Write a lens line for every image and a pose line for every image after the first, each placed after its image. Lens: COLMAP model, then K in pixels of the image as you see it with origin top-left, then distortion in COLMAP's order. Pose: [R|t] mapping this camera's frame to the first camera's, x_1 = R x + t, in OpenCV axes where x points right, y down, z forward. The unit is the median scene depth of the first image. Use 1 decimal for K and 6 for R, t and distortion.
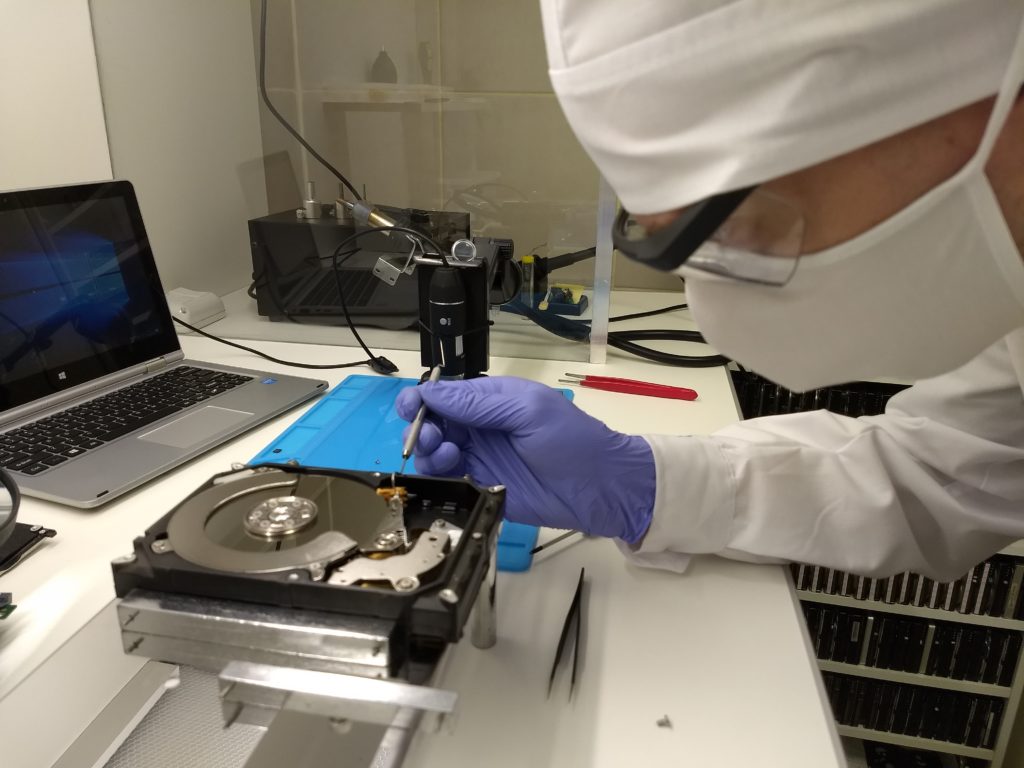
lens RADIAL K [[804.8, 0, 512.0], [0, 804.8, 384.0], [0, 0, 1]] dist [0.145156, -0.247870]
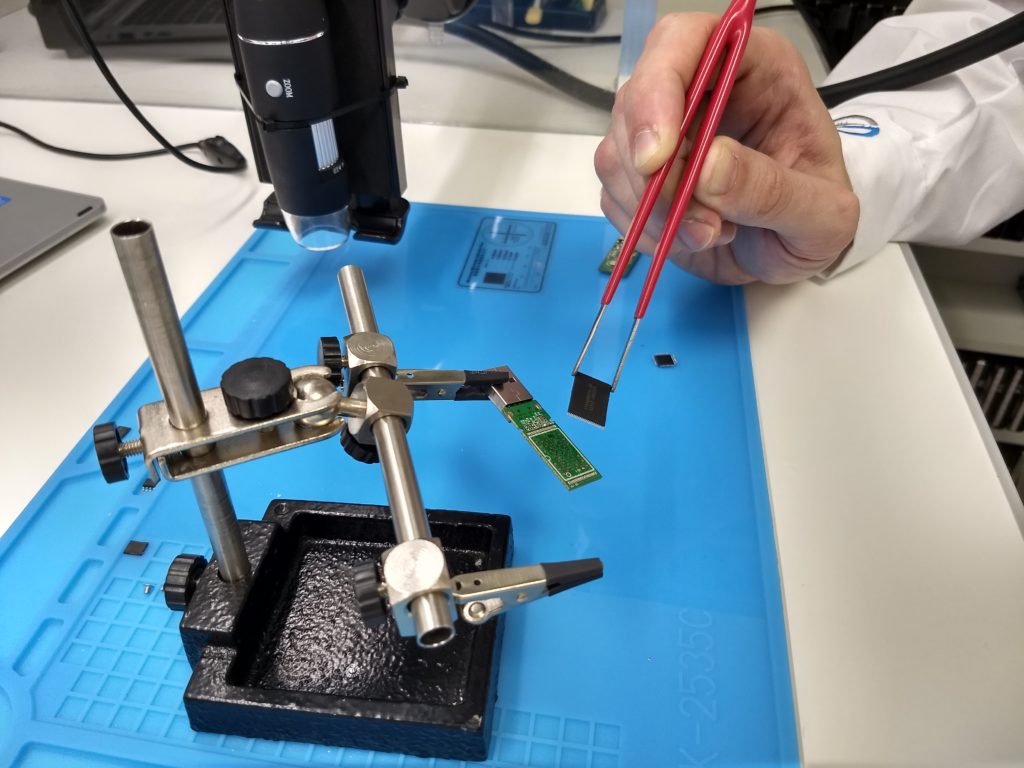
lens RADIAL K [[804.8, 0, 512.0], [0, 804.8, 384.0], [0, 0, 1]] dist [0.145156, -0.247870]
pose [[0.999781, -0.018964, 0.008893, 0.027423], [0.014957, 0.943603, 0.330741, -0.066953], [-0.014664, -0.330536, 0.943680, 0.519510]]
